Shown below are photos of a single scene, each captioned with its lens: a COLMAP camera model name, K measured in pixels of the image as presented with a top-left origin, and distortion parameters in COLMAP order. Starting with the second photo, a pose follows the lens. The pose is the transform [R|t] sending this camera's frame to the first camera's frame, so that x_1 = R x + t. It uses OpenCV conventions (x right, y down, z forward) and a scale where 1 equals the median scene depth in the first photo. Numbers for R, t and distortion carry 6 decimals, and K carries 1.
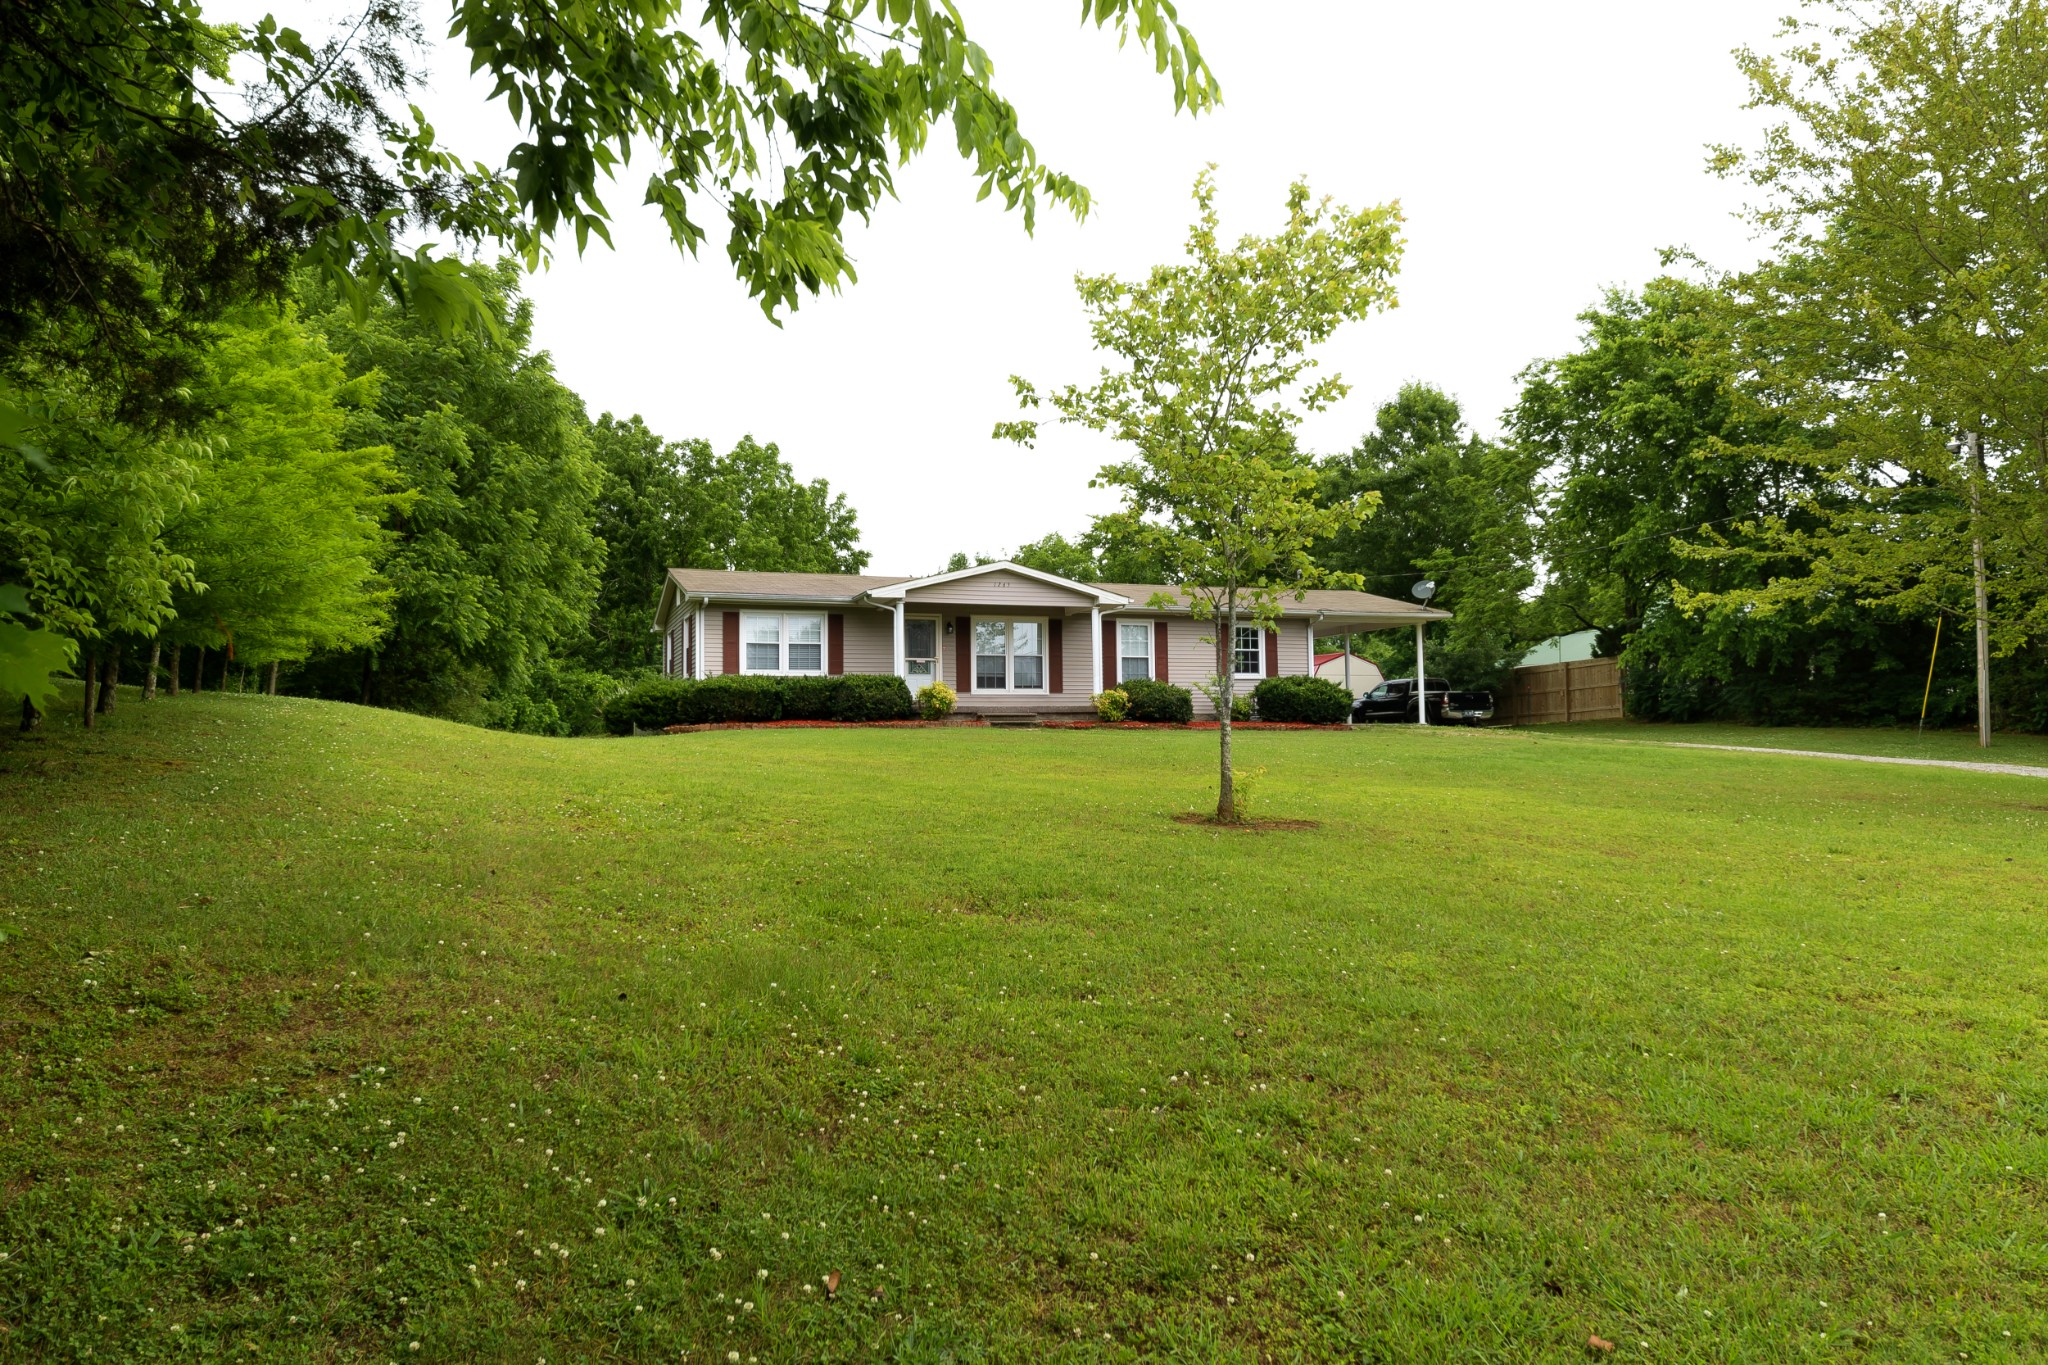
lens RADIAL K [[1025.2, 0, 1024.0], [0, 1025.2, 682.5], [0, 0, 1]] dist [-0.000221, -0.000289]
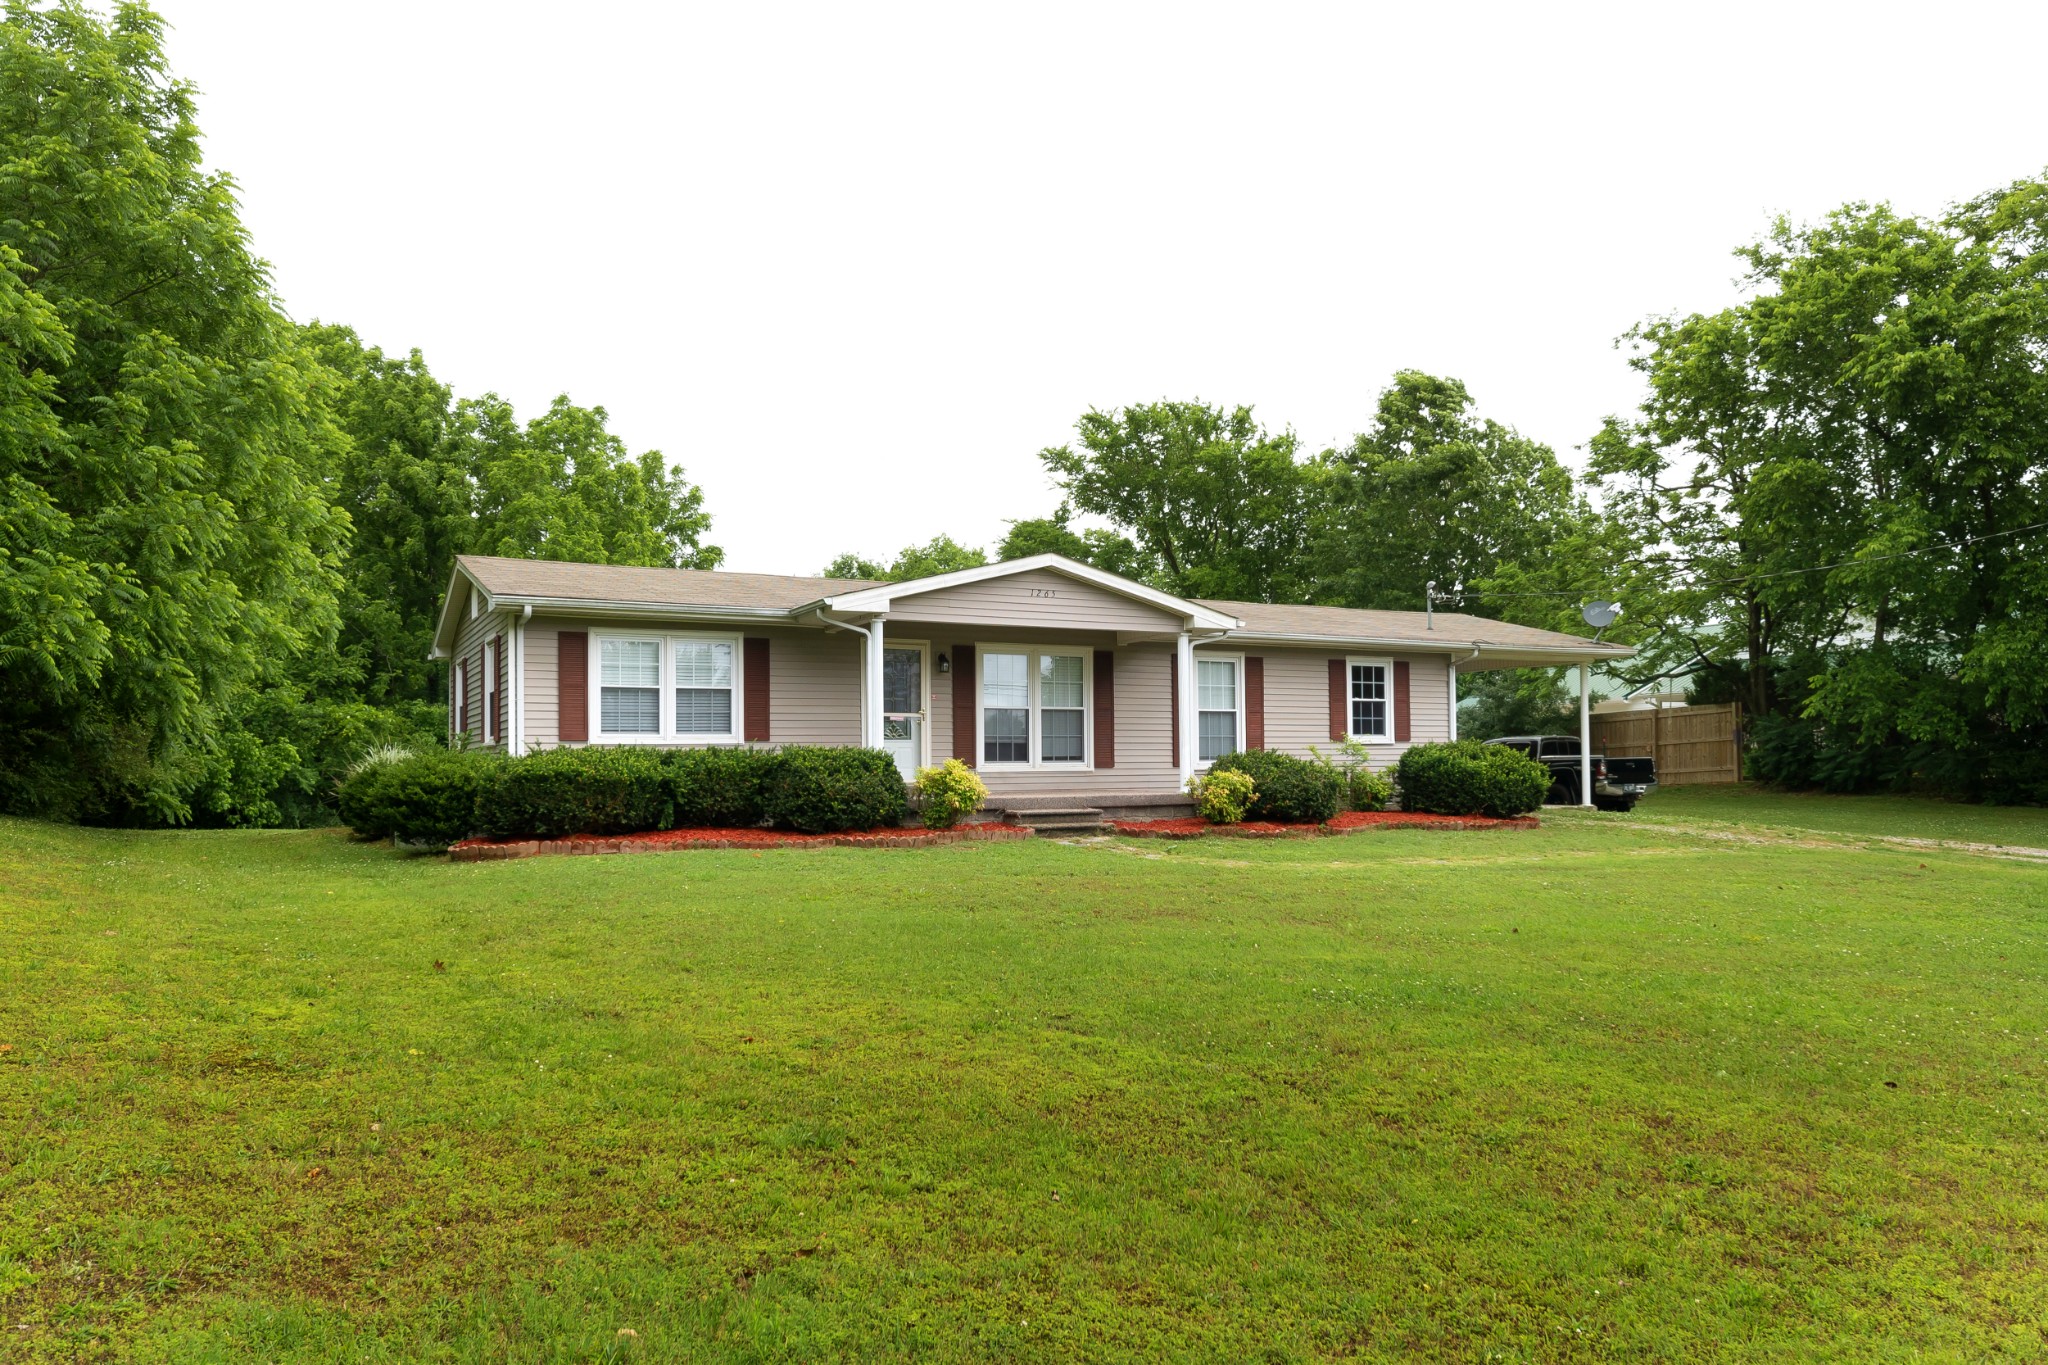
lens RADIAL K [[1137.0, 0, 1021.2], [0, 1137.0, 749.7], [0, 0, 1]] dist [0.001644, 0.001157]
pose [[0.992032, 0.002892, 0.125953, -0.109683], [-0.007241, 0.999393, 0.034085, -0.025083], [-0.125778, -0.034726, 0.991451, 0.317908]]
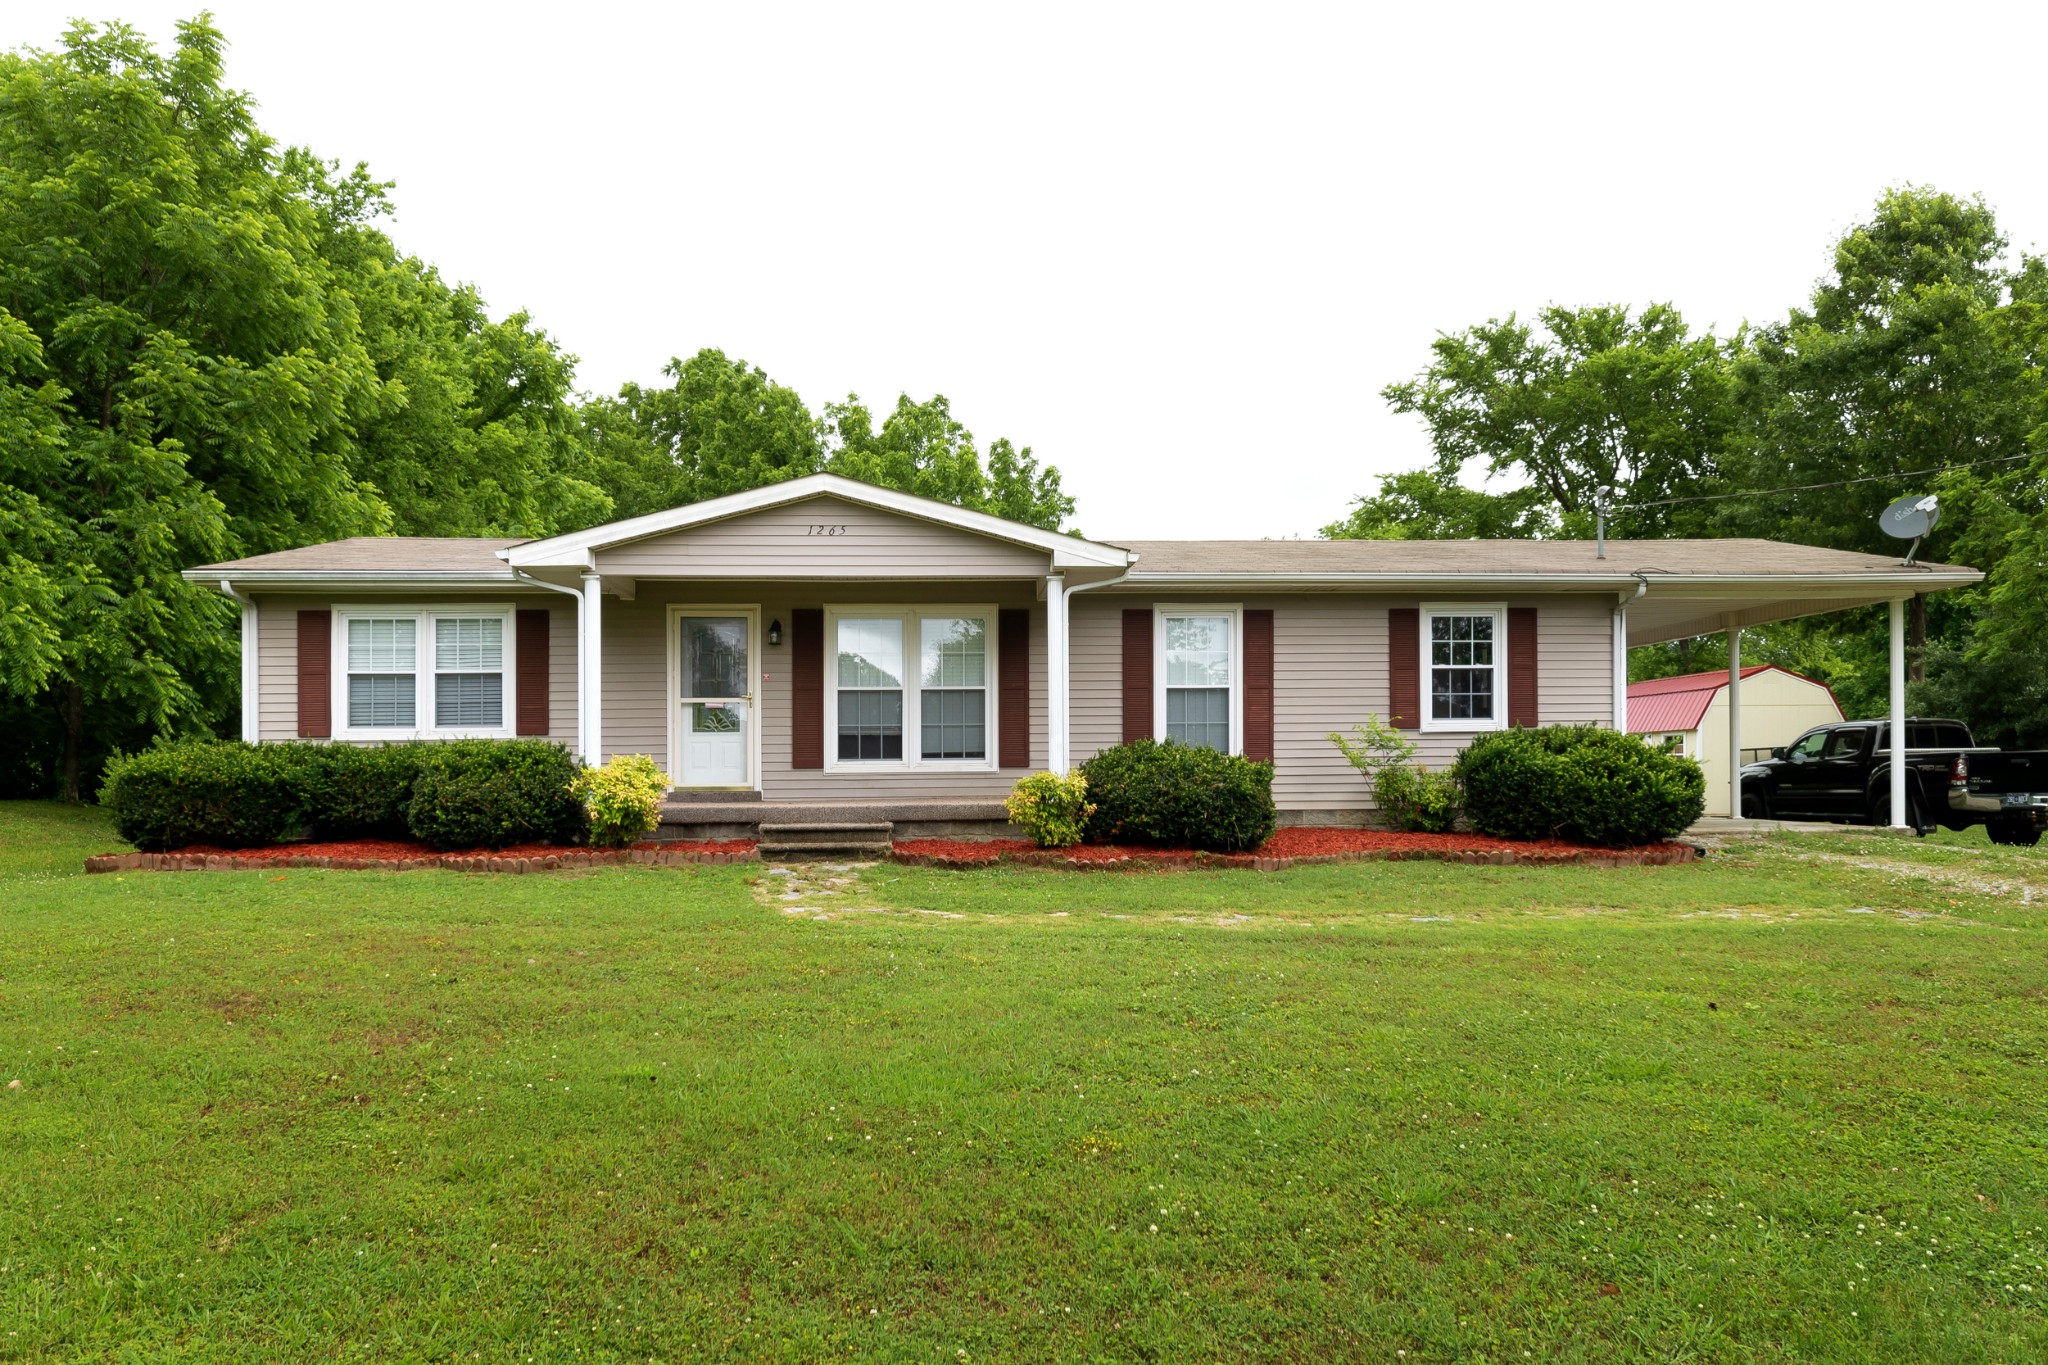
lens RADIAL K [[1215.0, 0, 1090.7], [0, 1215.0, 774.3], [0, 0, 1]] dist [0.000297, -0.000853]
pose [[0.974159, 0.000726, -0.225862, 0.193769], [0.011267, 0.998594, 0.051804, -0.015417], [0.225582, -0.053011, 0.972781, 0.477220]]
